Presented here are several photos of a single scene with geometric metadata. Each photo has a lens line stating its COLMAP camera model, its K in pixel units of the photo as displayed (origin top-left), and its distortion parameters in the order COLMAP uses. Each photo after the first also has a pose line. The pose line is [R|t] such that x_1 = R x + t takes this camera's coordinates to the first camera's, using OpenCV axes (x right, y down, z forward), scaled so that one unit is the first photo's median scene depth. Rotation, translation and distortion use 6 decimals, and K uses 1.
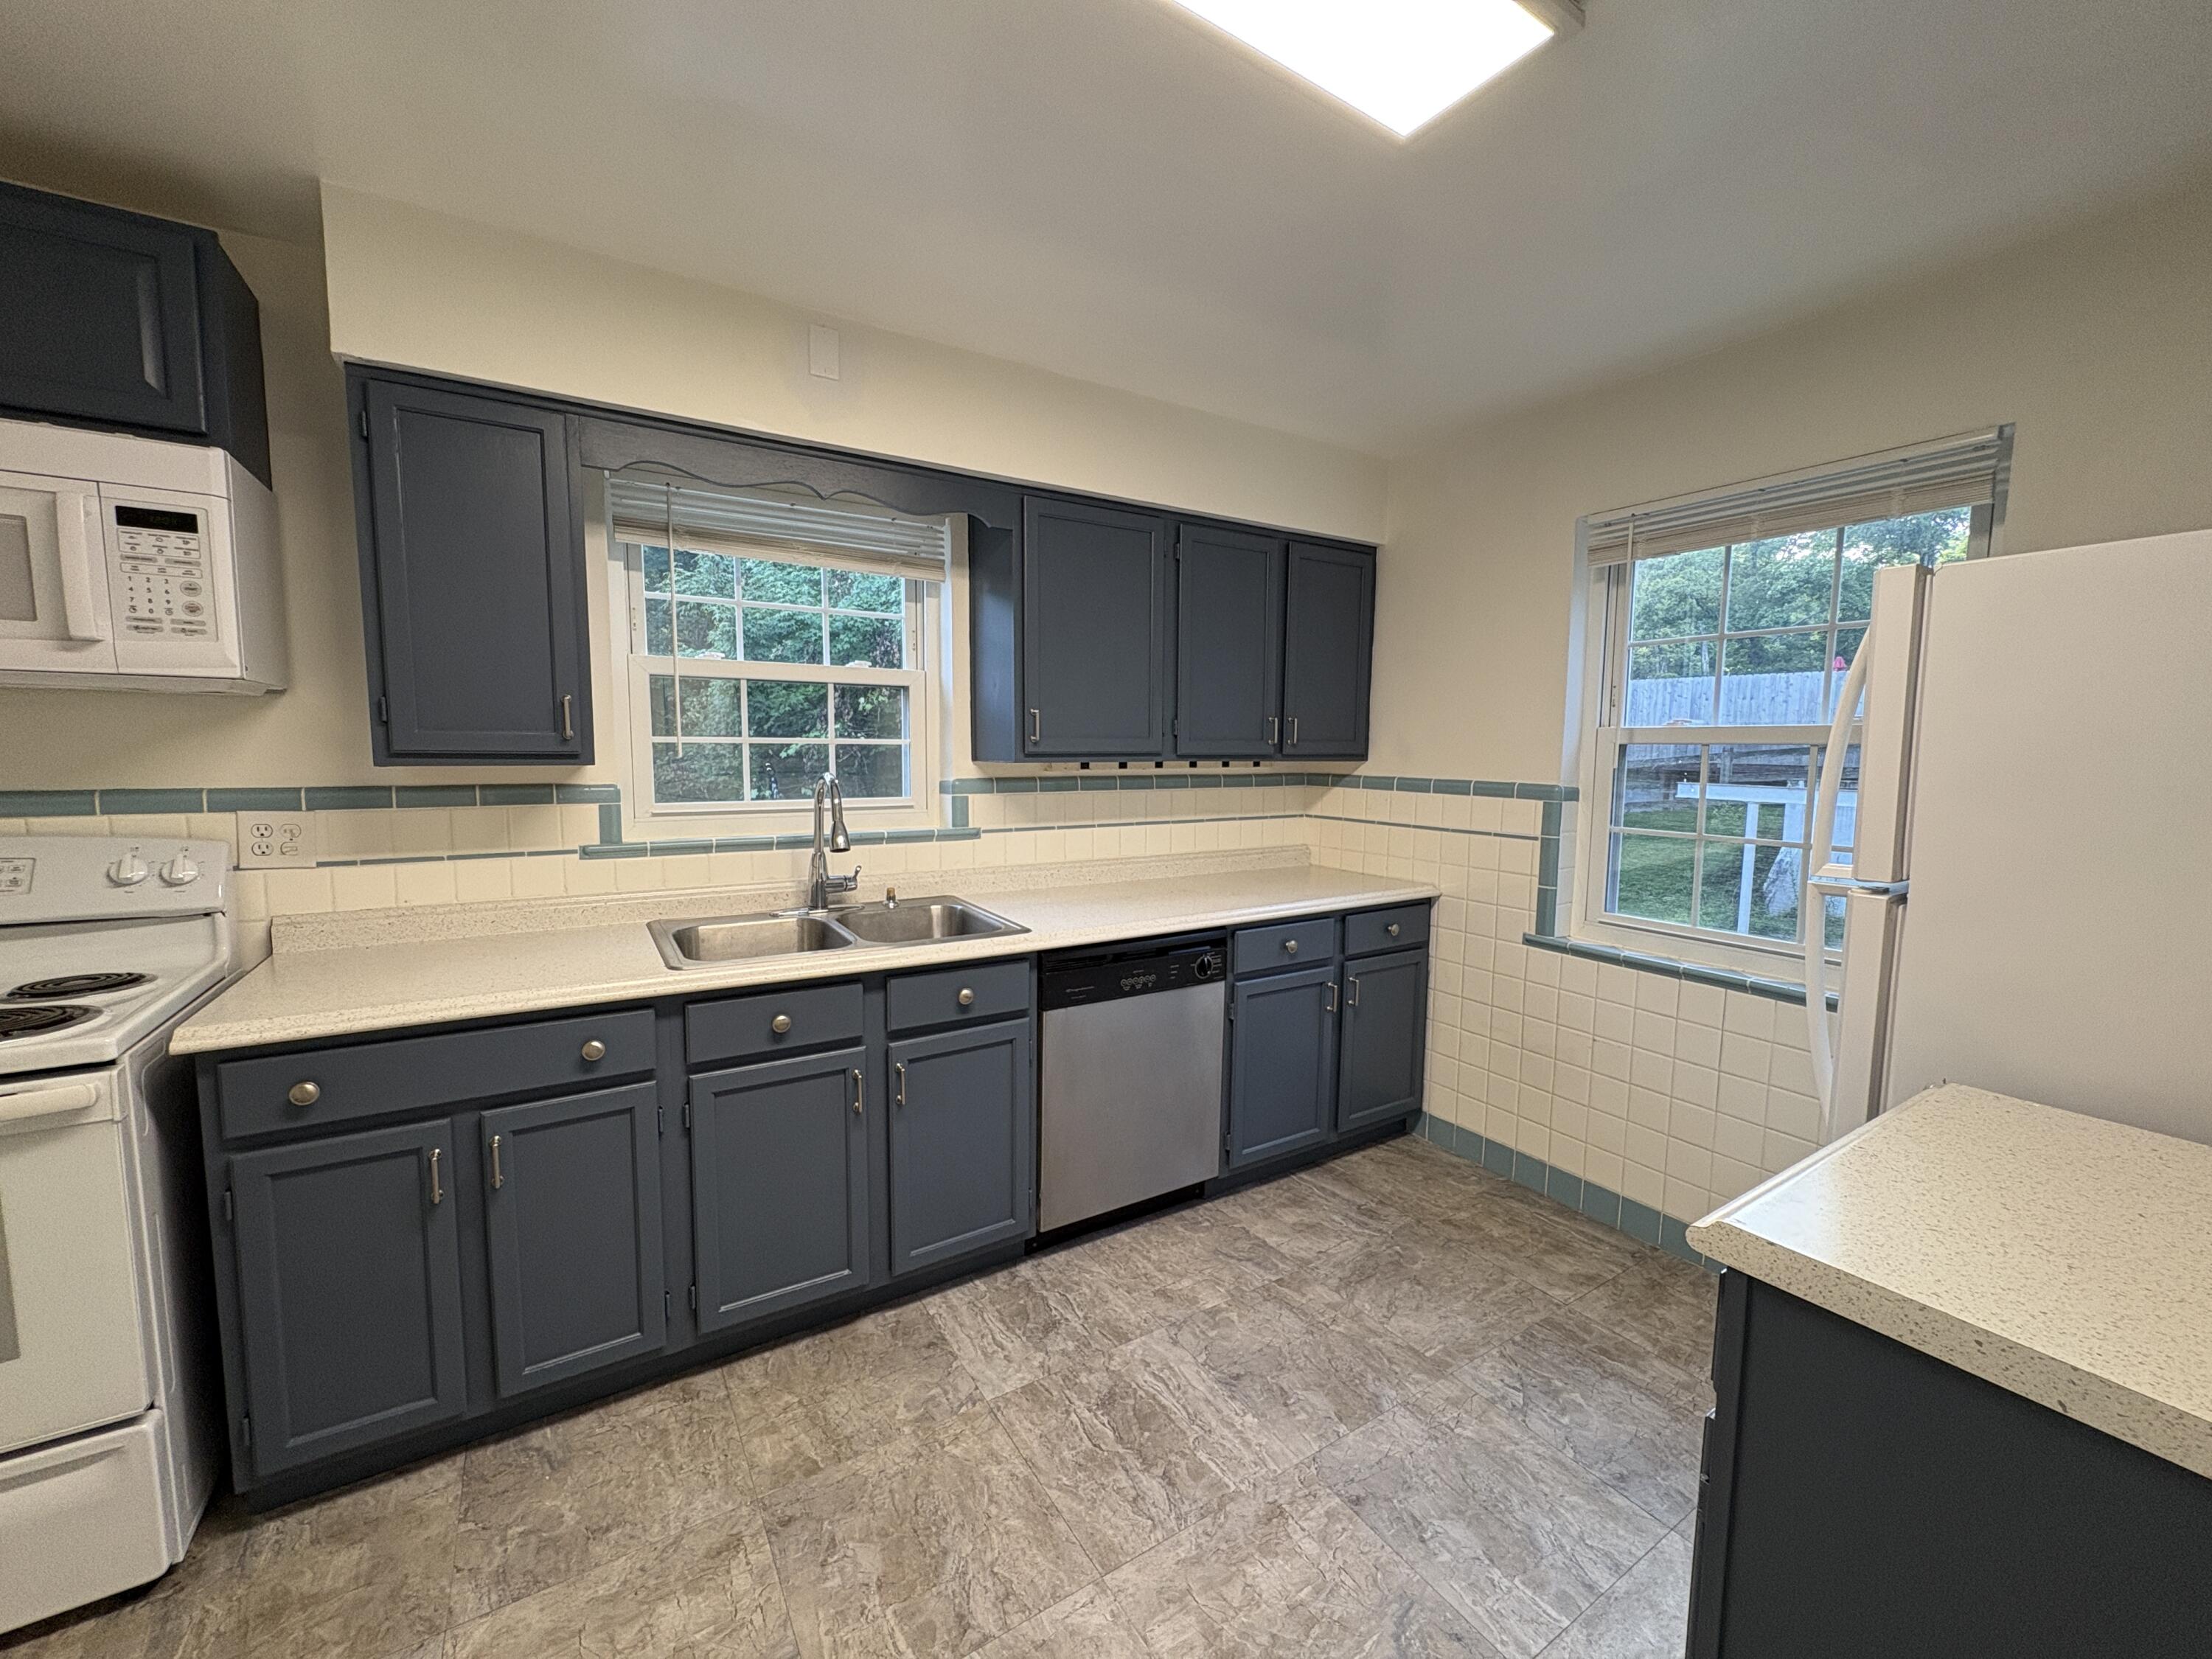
lens RADIAL K [[876.7, 0, 1102.2], [0, 876.7, 828.7], [0, 0, 1]] dist [-0.001865, -0.000553]
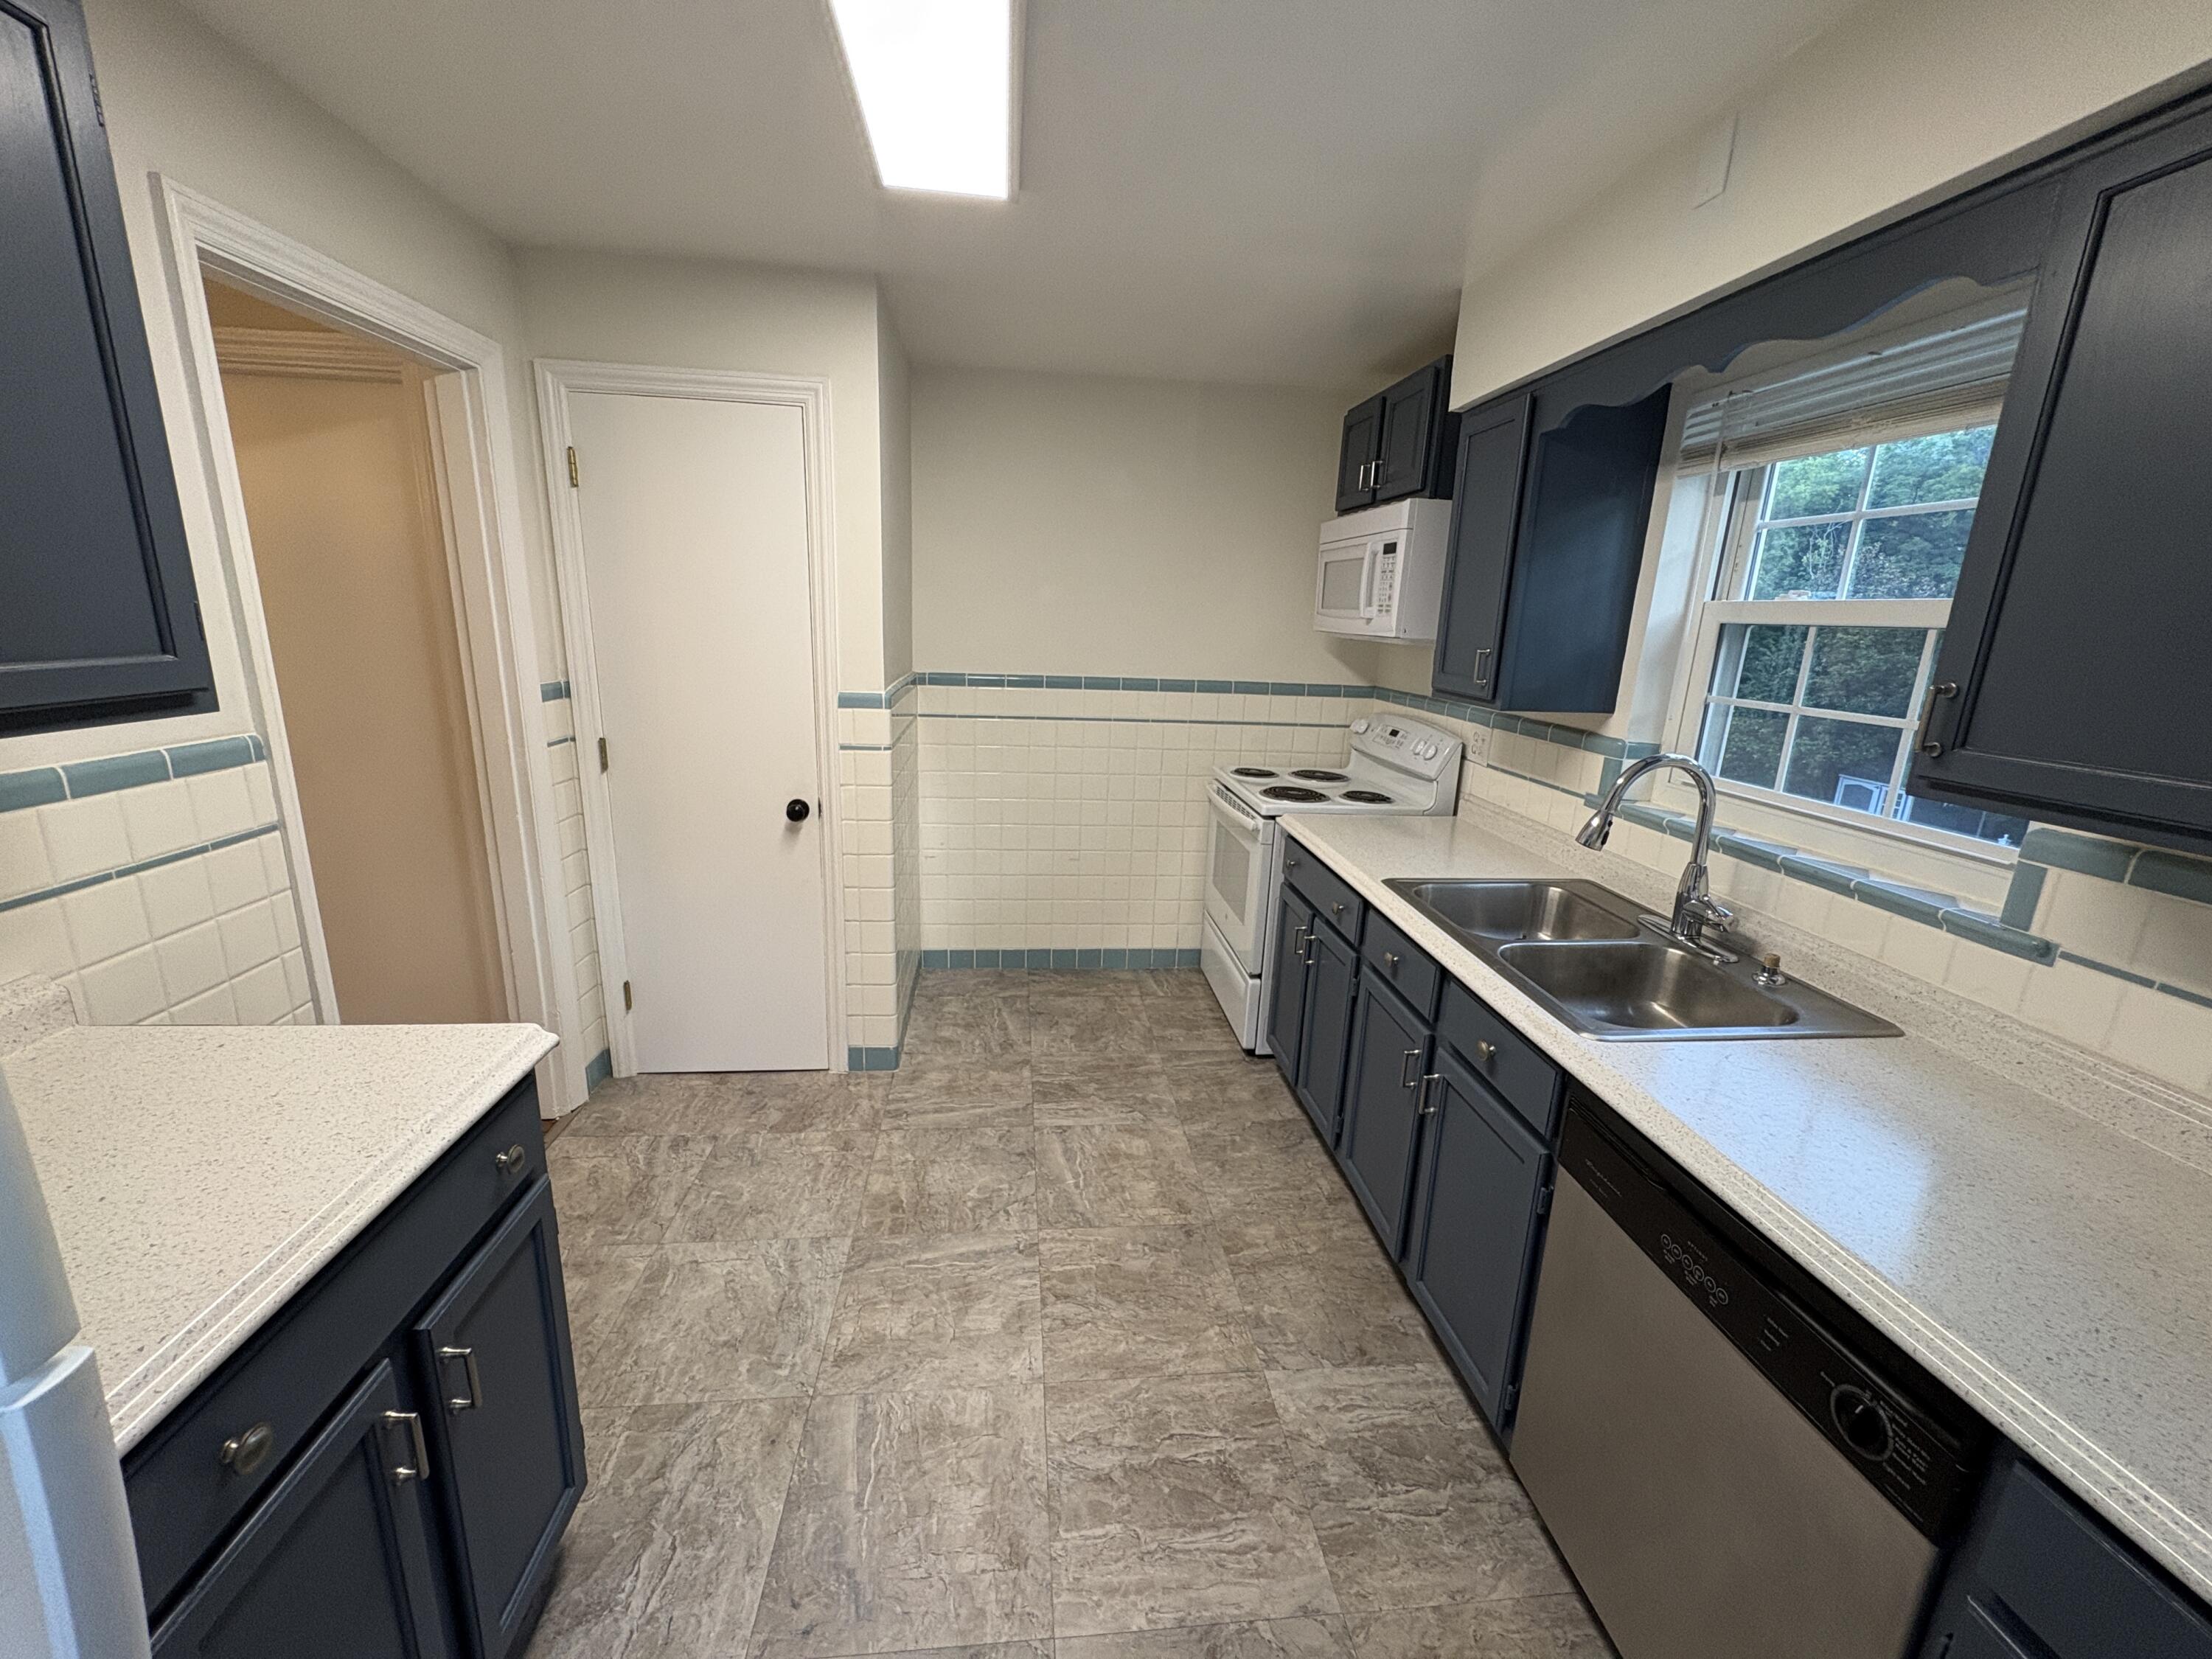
lens RADIAL K [[876.7, 0, 1107.1], [0, 876.7, 828.7], [0, 0, 1]] dist [-0.001865, -0.000553]
pose [[-0.442309, 0.187020, -0.877147, 0.786256], [-0.129287, 0.954506, 0.268708, -0.196030], [0.887495, 0.232255, -0.398007, 1.227255]]
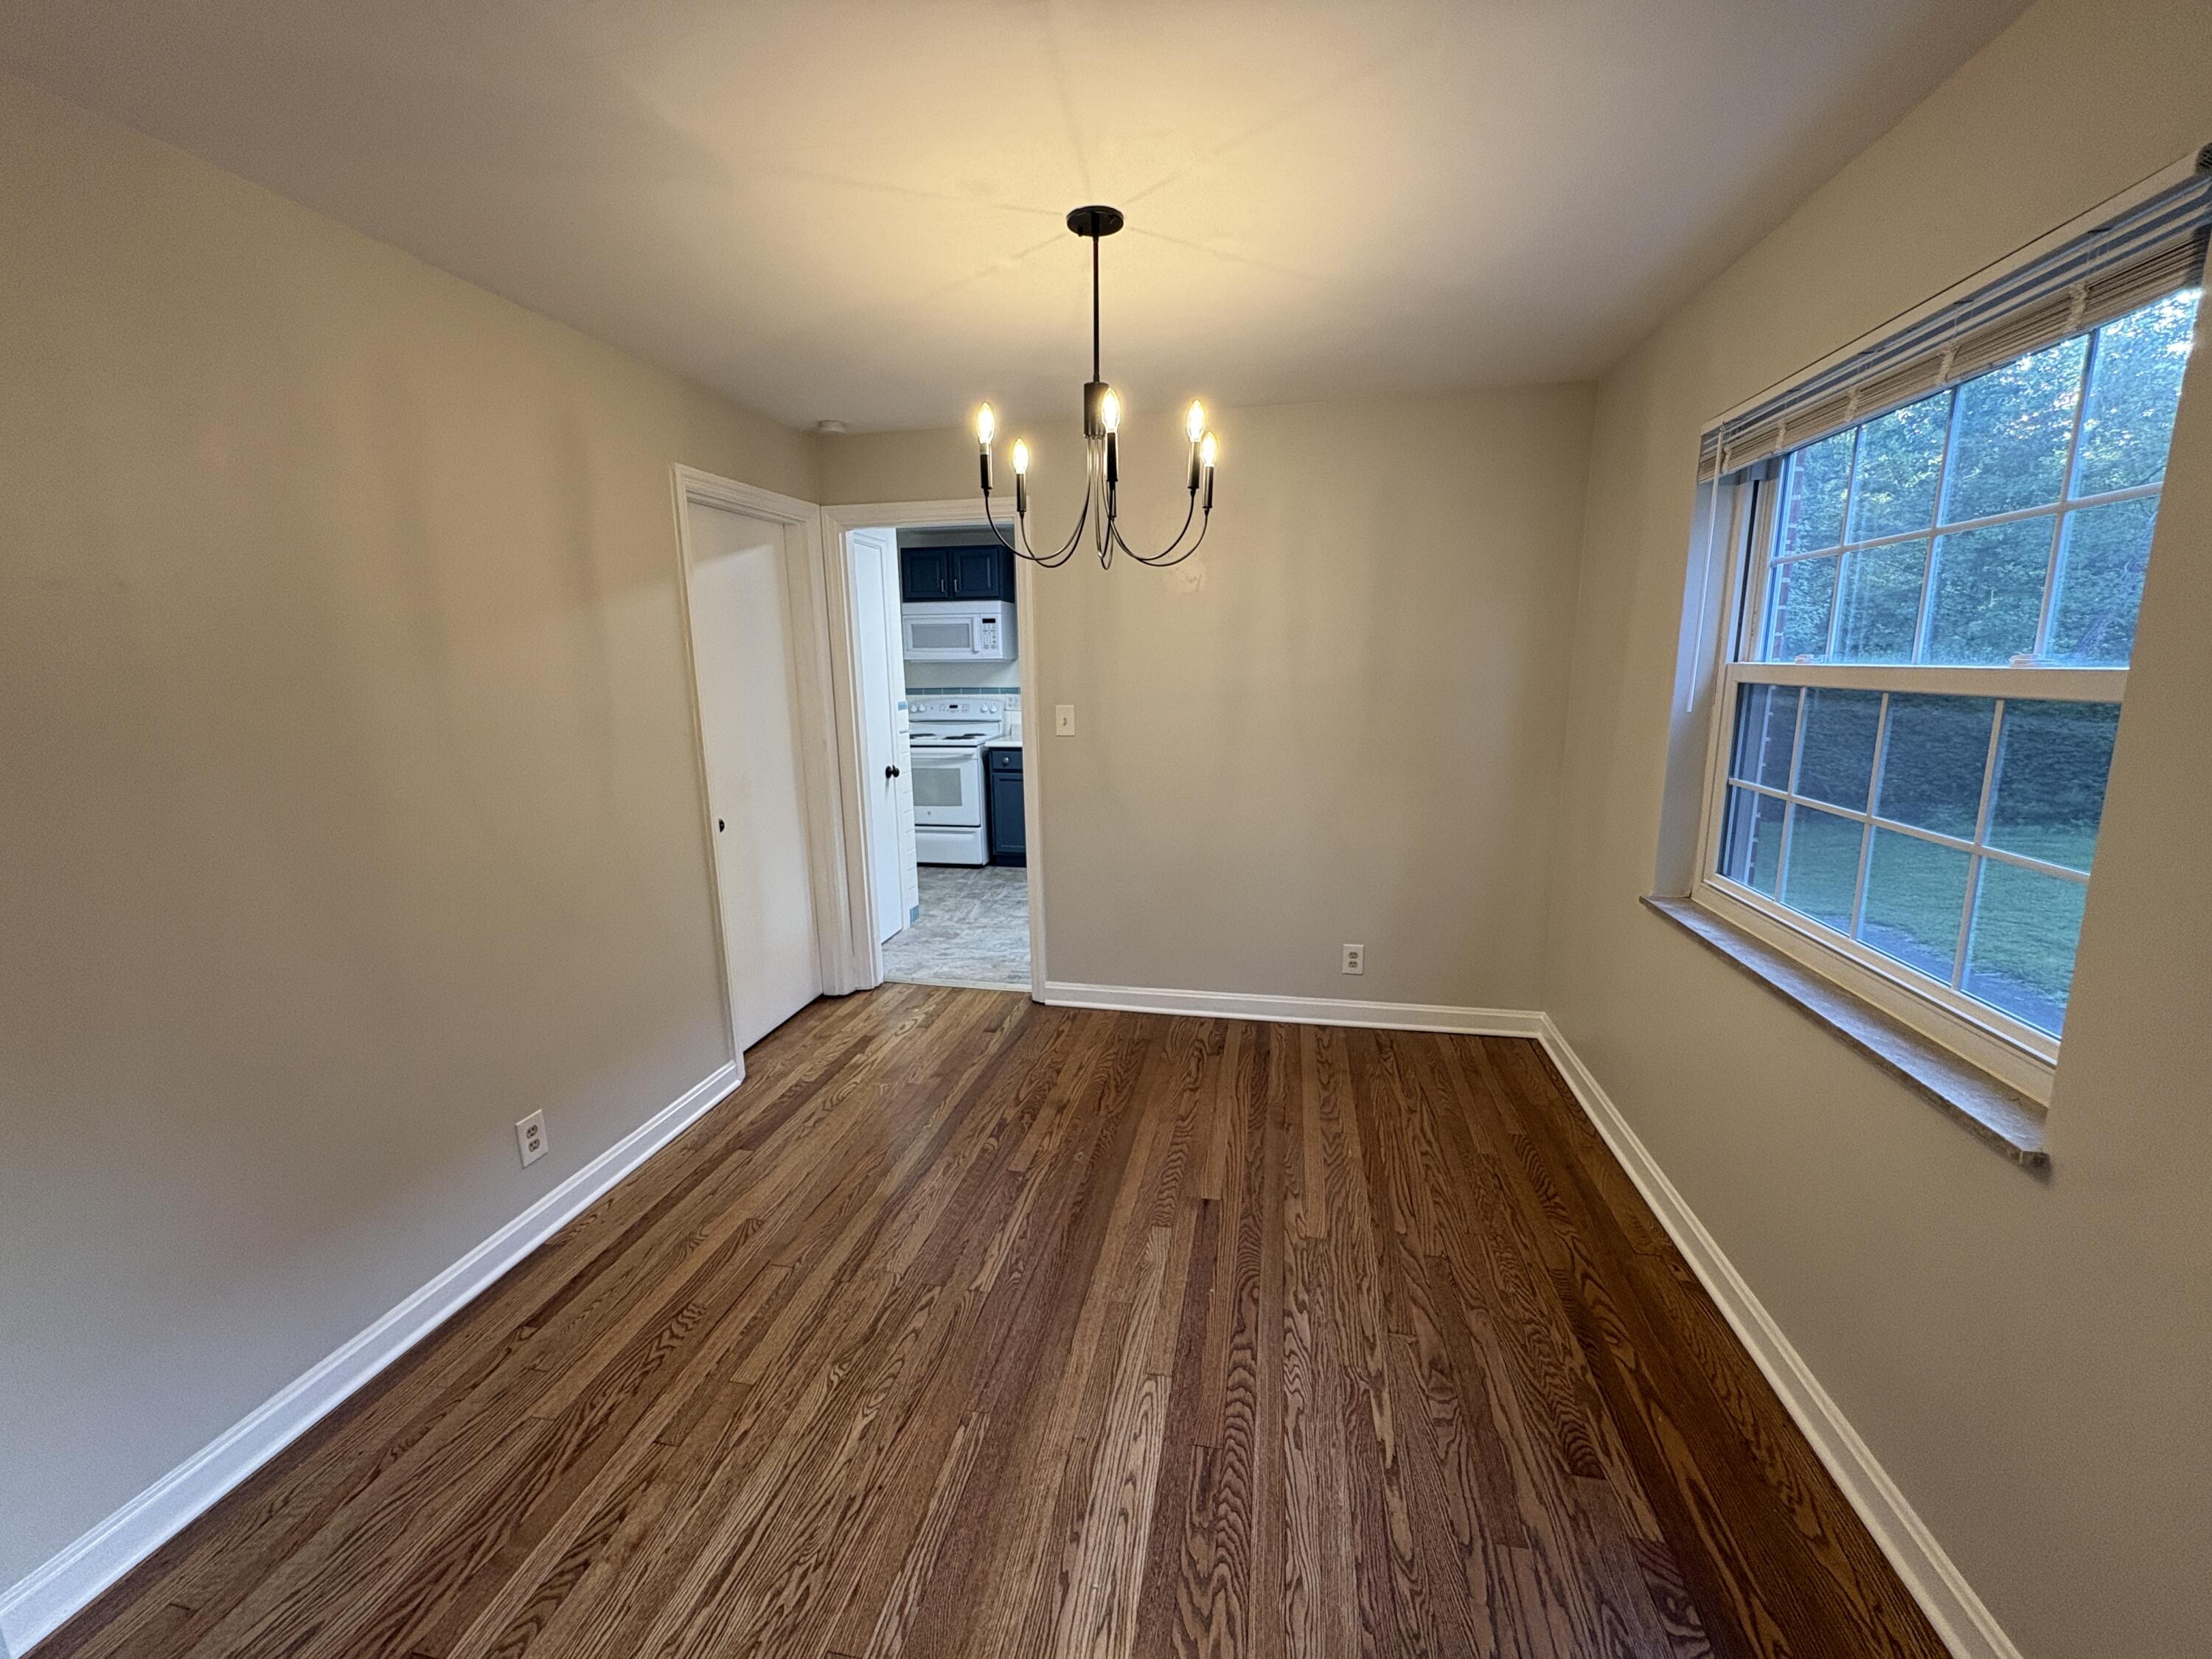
lens RADIAL K [[876.7, 0, 1103.3], [0, 876.7, 826.4], [0, 0, 1]] dist [-0.001865, -0.000553]
pose [[0.726543, 0.108487, -0.678503, 2.049280], [-0.043681, 0.992752, 0.111960, 0.114298], [0.685731, -0.051706, 0.726016, -1.553151]]
